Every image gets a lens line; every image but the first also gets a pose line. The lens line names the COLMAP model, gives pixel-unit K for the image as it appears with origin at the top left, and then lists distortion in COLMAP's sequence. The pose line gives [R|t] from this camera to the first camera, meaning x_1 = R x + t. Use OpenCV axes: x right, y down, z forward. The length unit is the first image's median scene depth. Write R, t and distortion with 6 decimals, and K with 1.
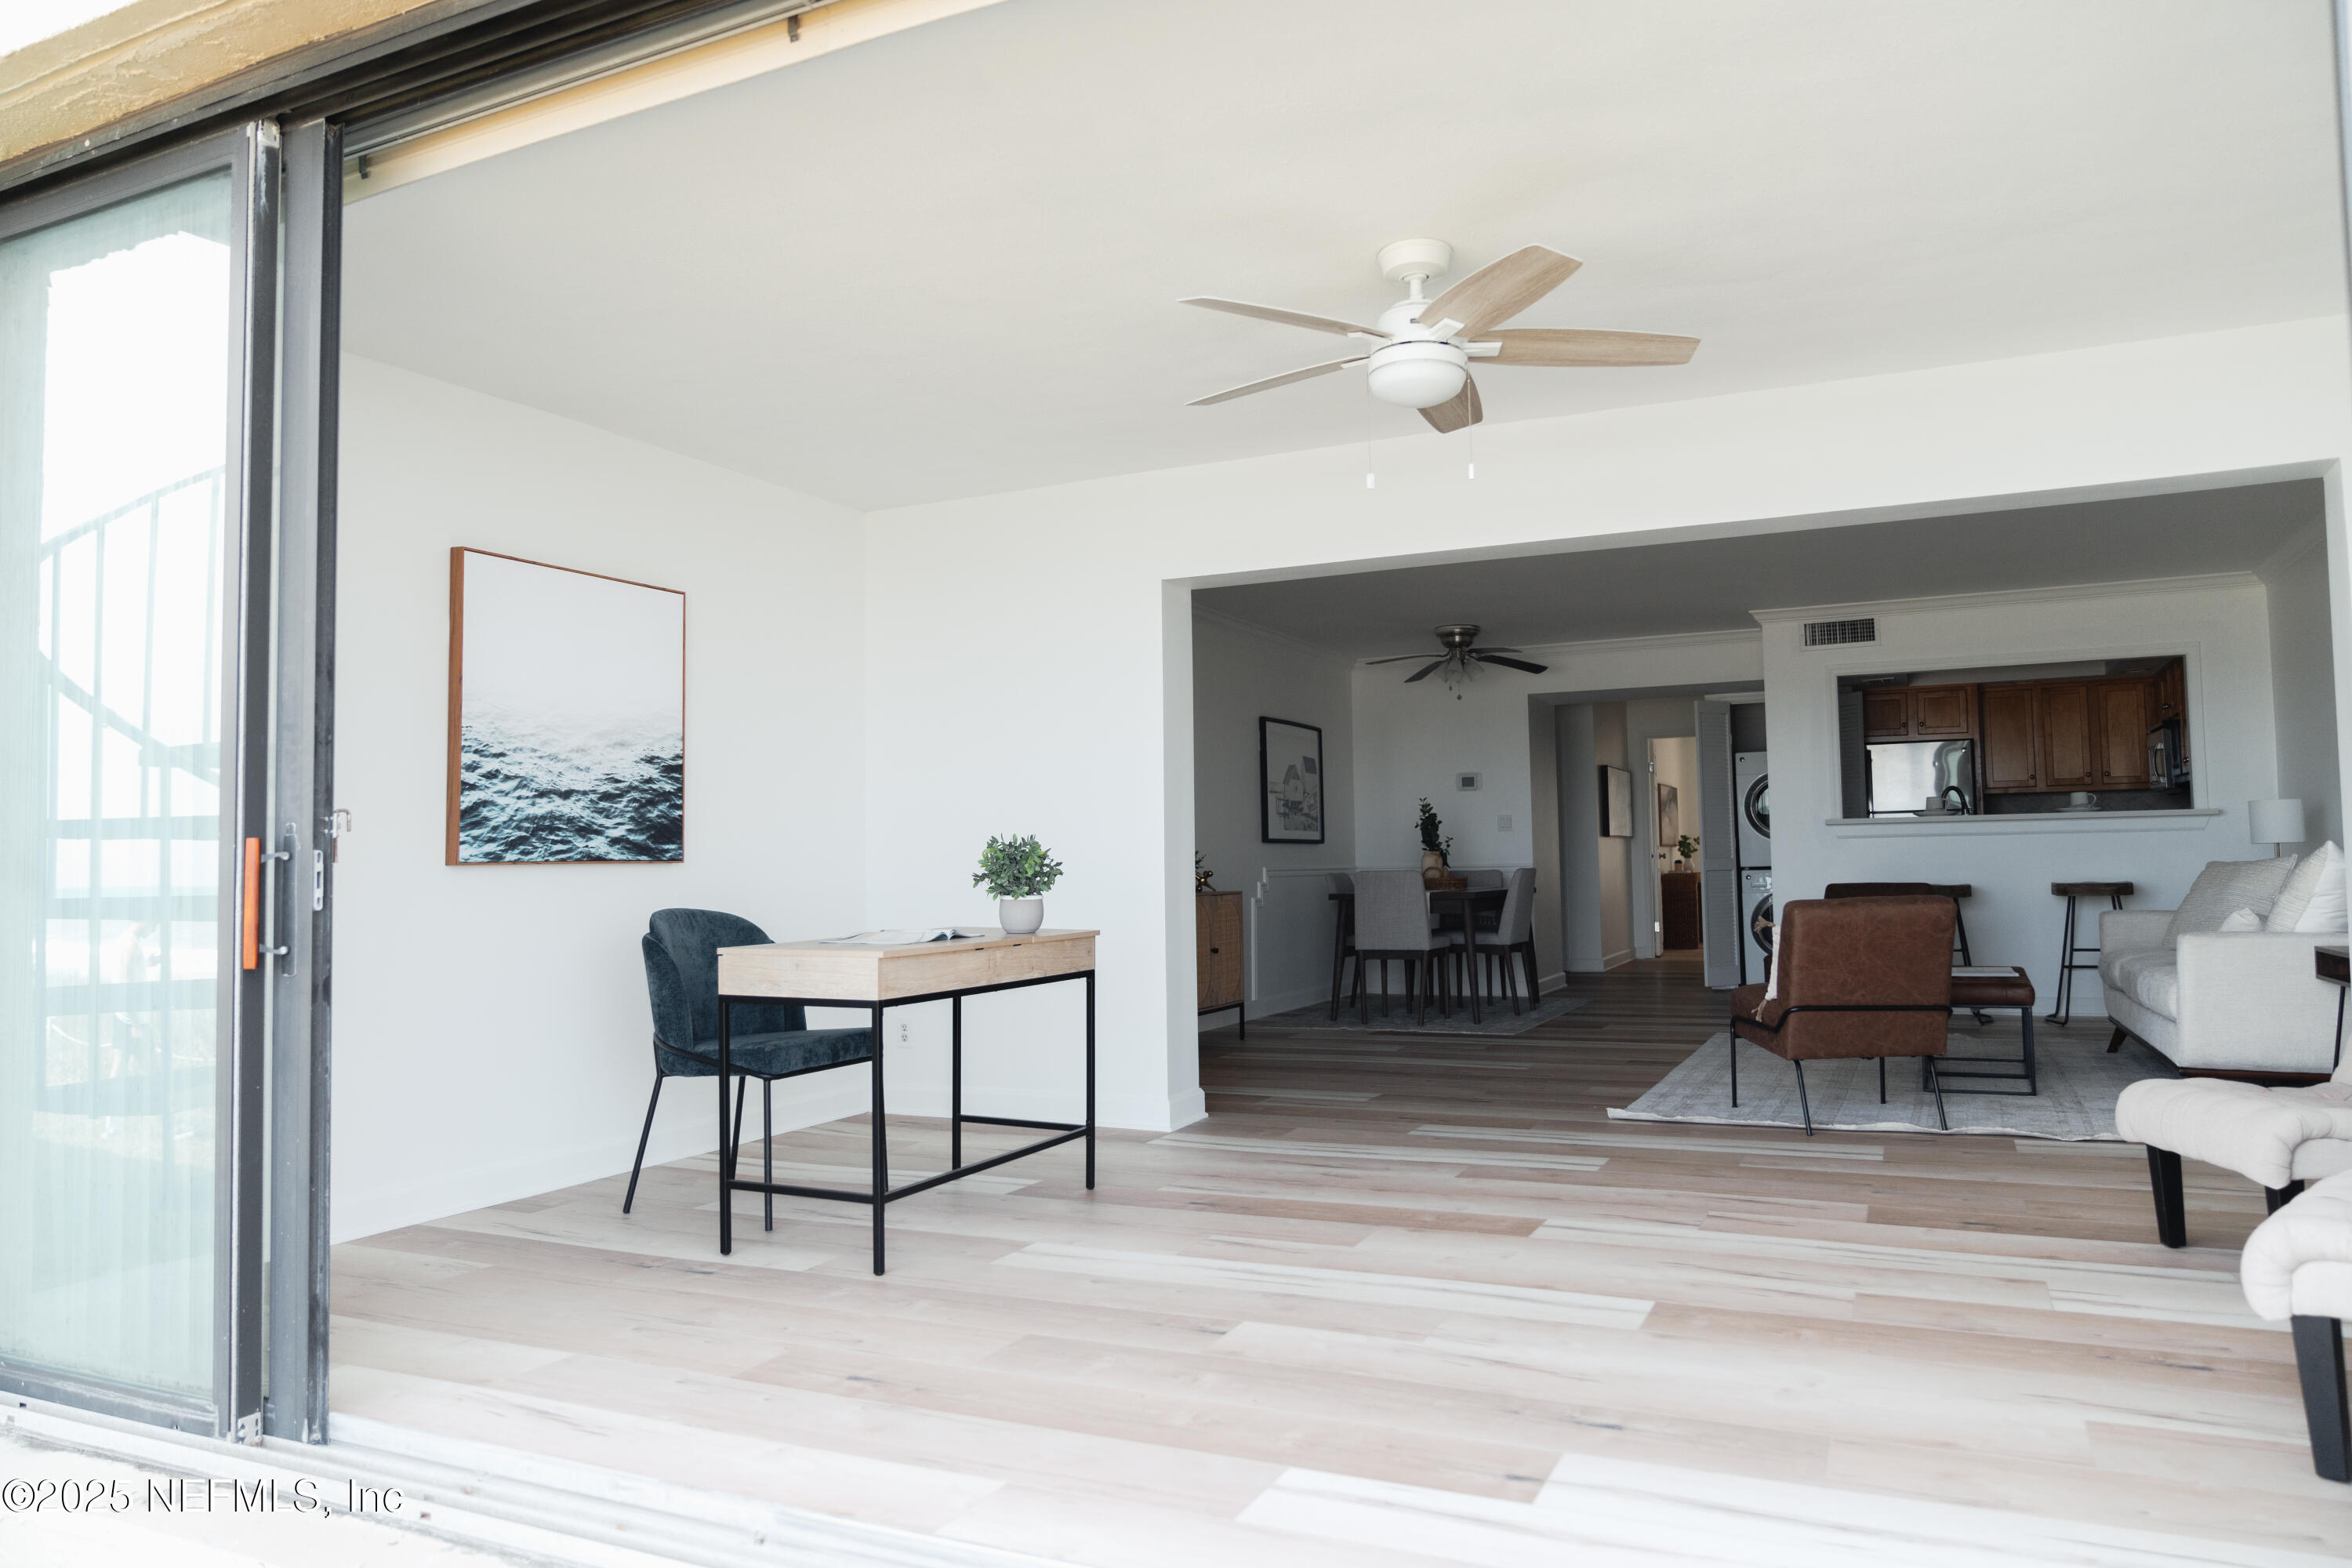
lens RADIAL K [[1583.9, 0, 1172.0], [0, 1583.9, 780.0], [0, 0, 1]] dist [-0.035319, 0.022125]
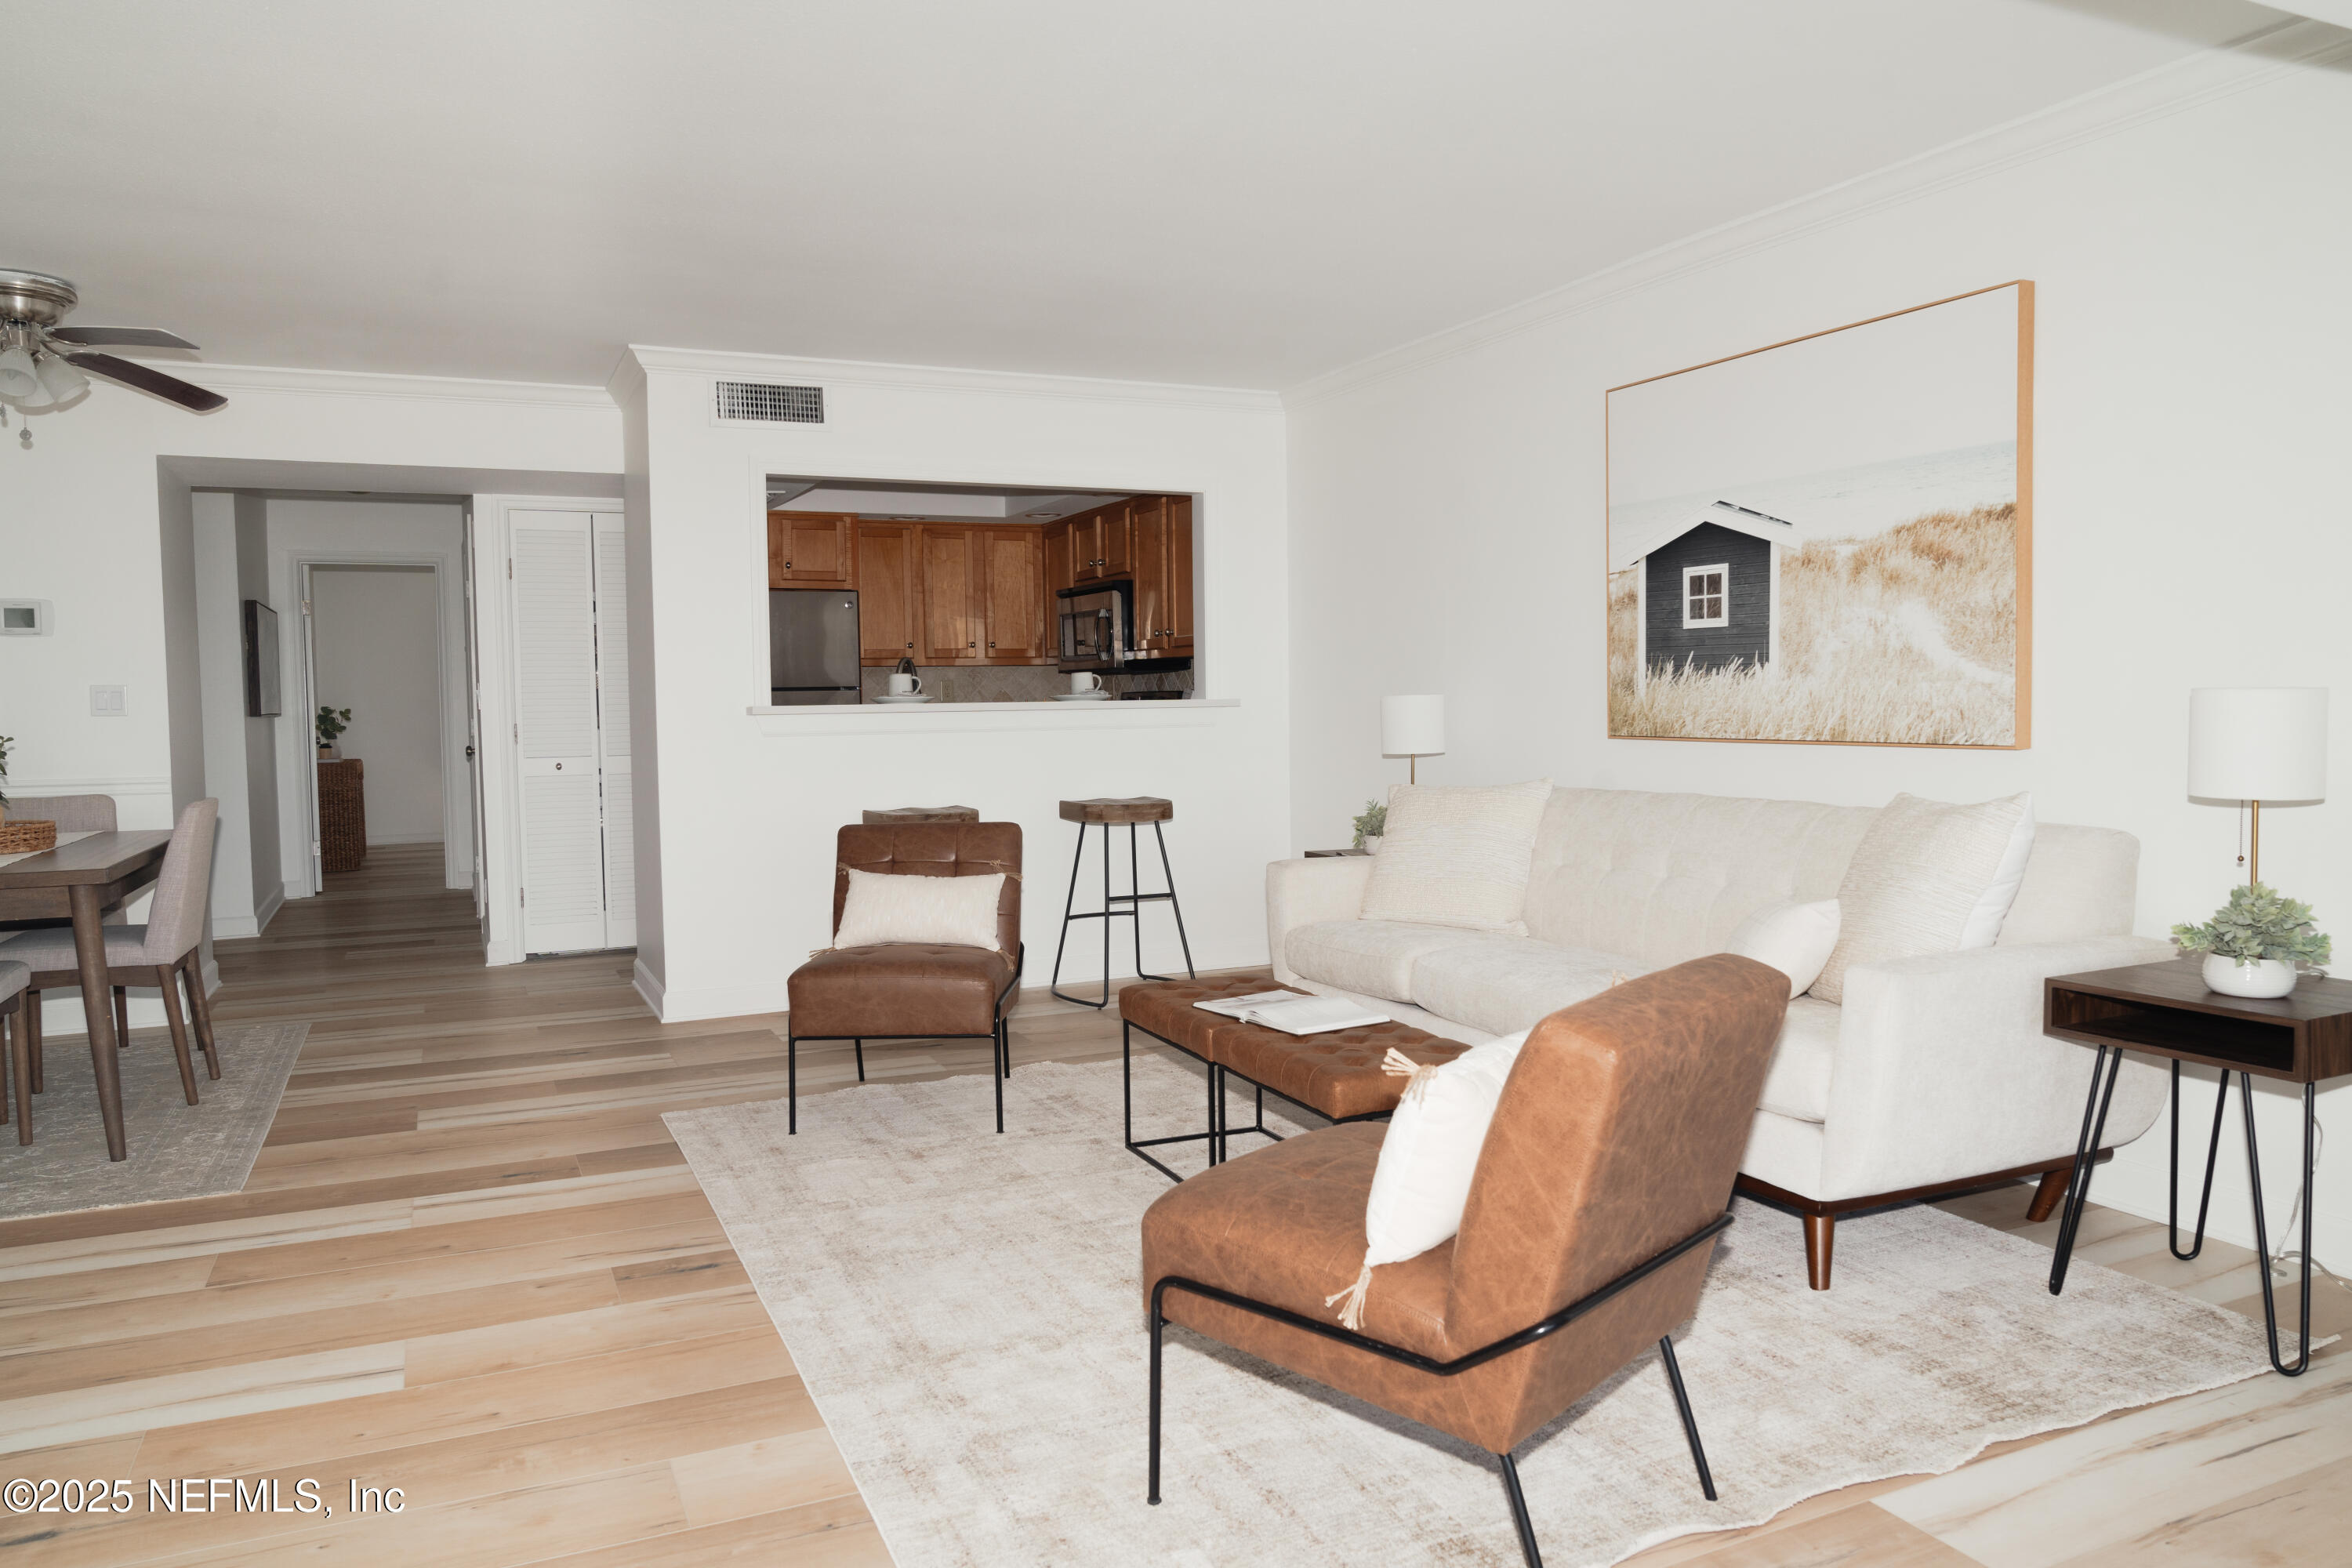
lens RADIAL K [[1594.2, 0, 1167.6], [0, 1594.2, 789.8], [0, 0, 1]] dist [-0.021320, 0.010014]
pose [[0.641675, -0.035496, 0.766155, 0.070006], [-0.039211, 0.996104, 0.078990, 0.003570], [-0.765974, -0.080727, 0.637783, 0.809344]]
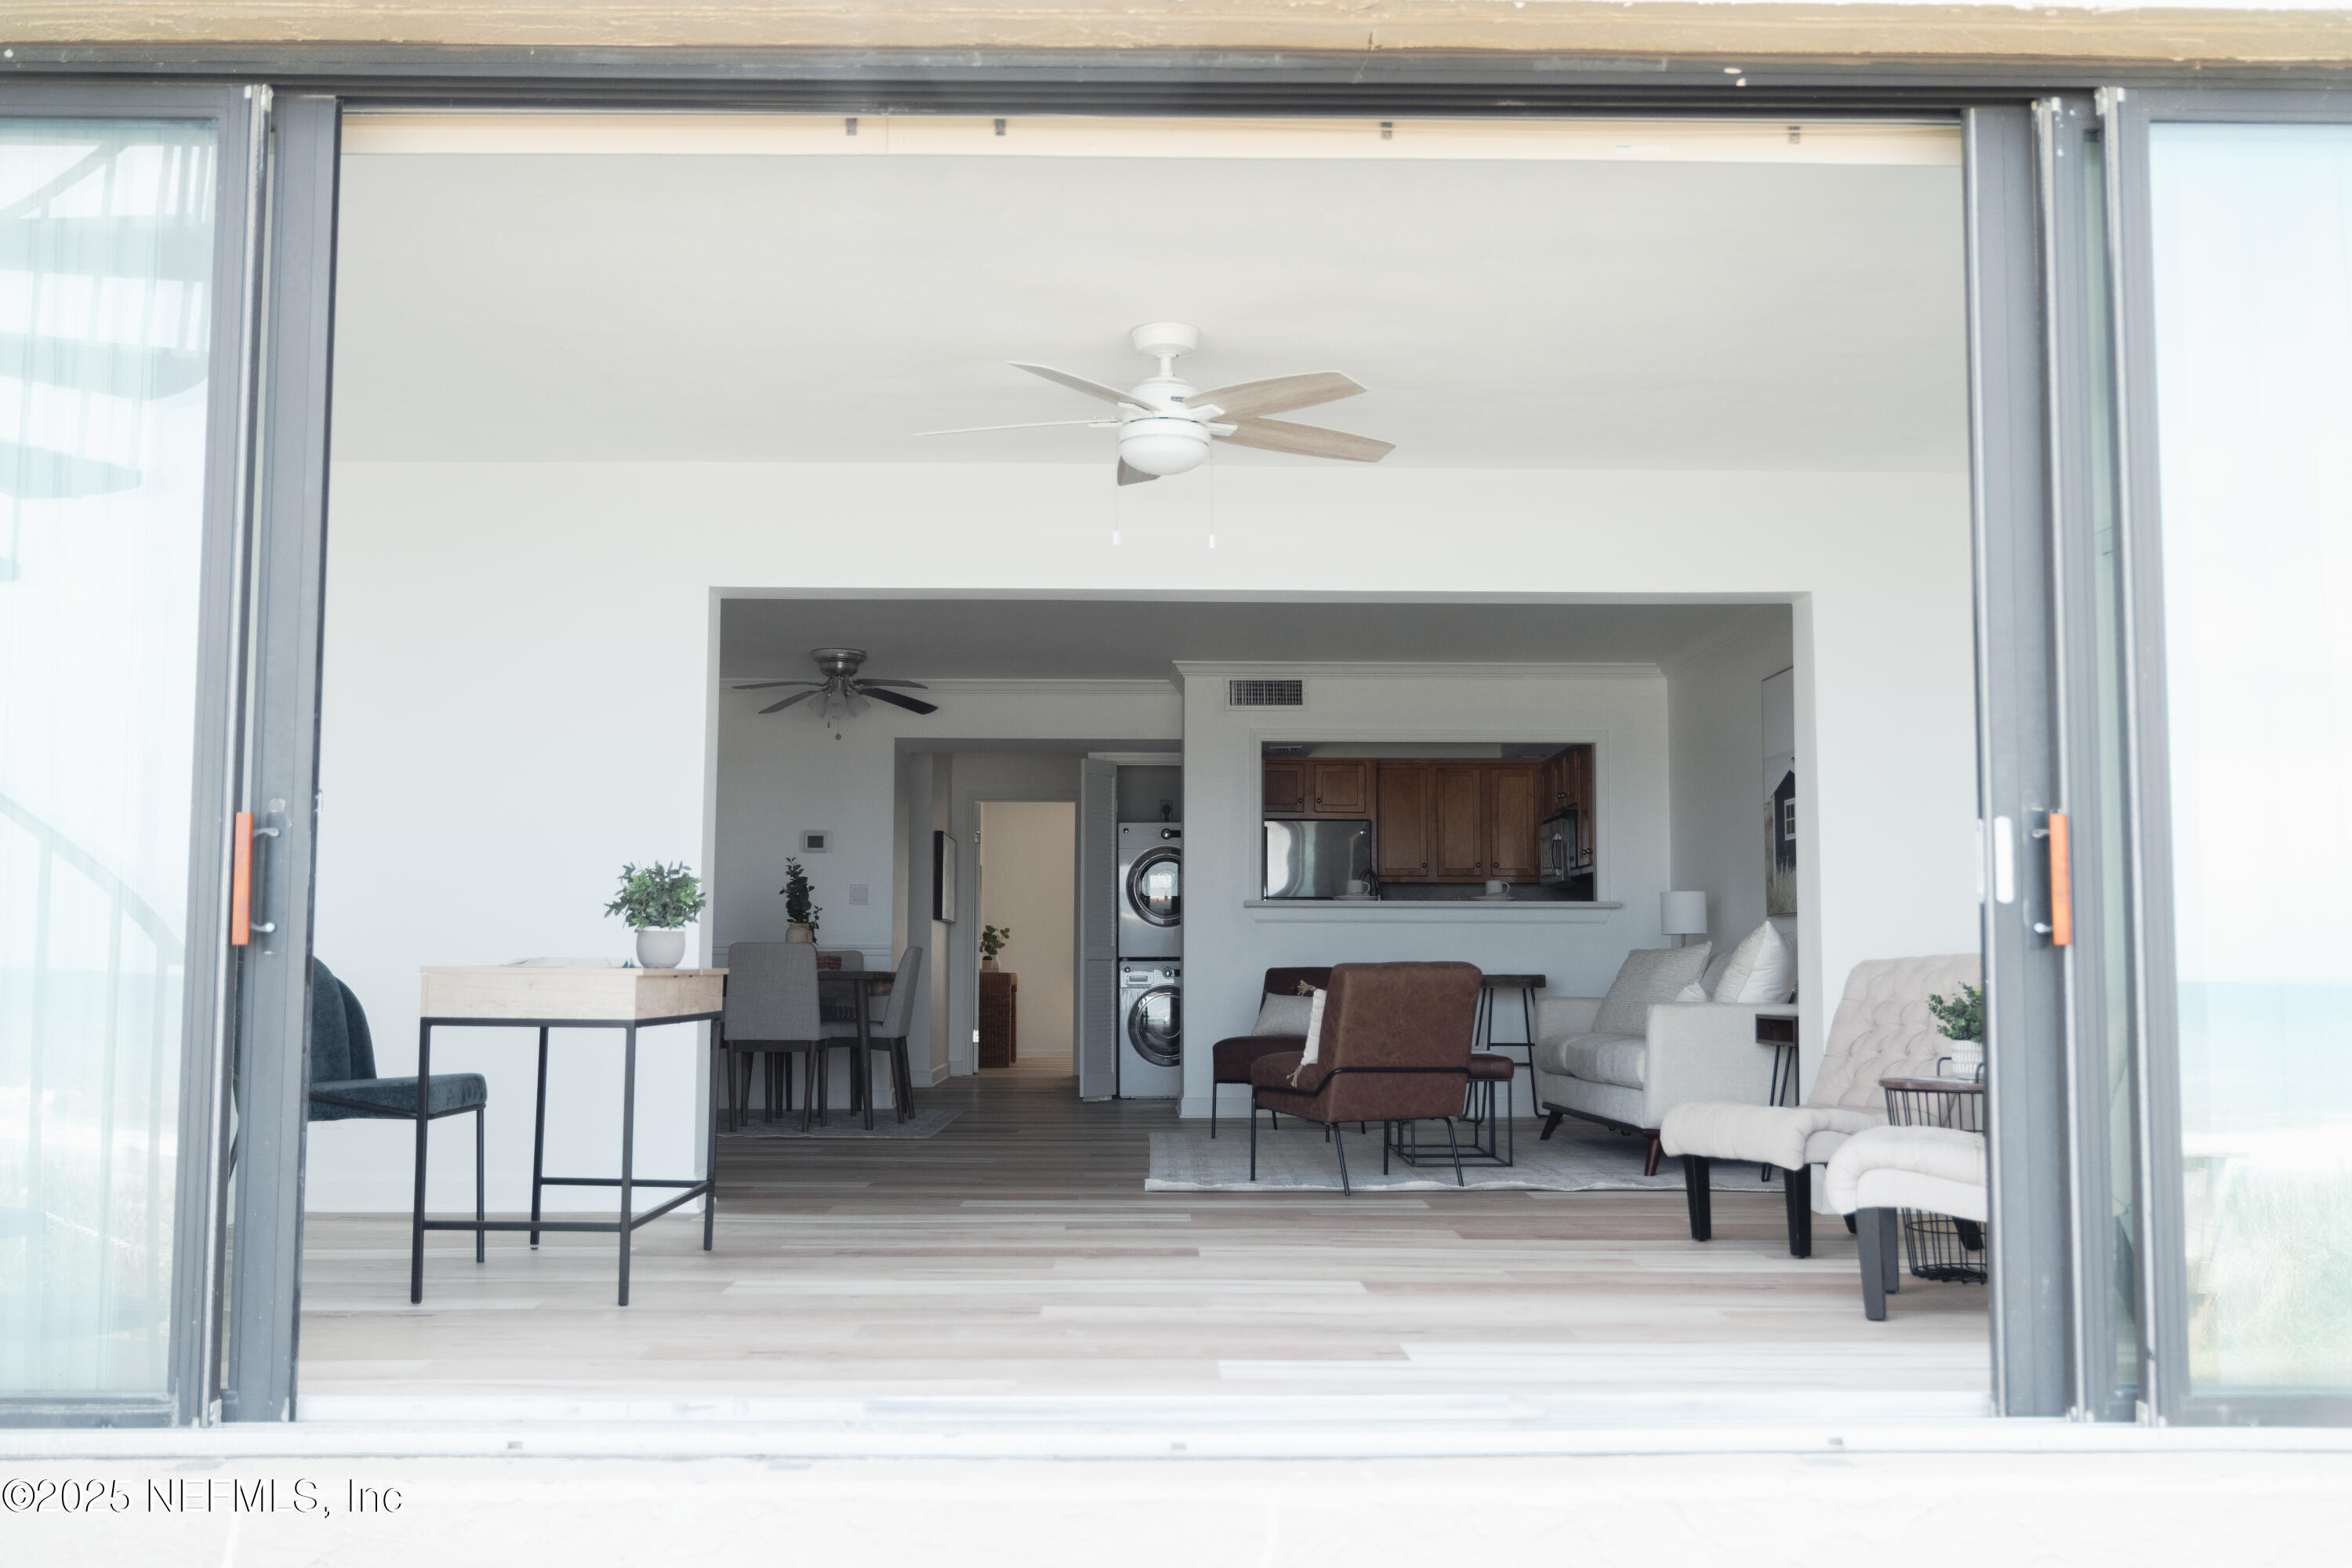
lens RADIAL K [[2328.7, 0, 1174.1], [0, 2328.7, 777.5], [0, 0, 1]] dist [-0.002754, 0.000000]
pose [[0.895483, 0.059021, 0.441165, -0.354192], [-0.043759, 0.998042, -0.044701, 0.027546], [-0.442939, 0.020724, 0.896312, -0.285520]]
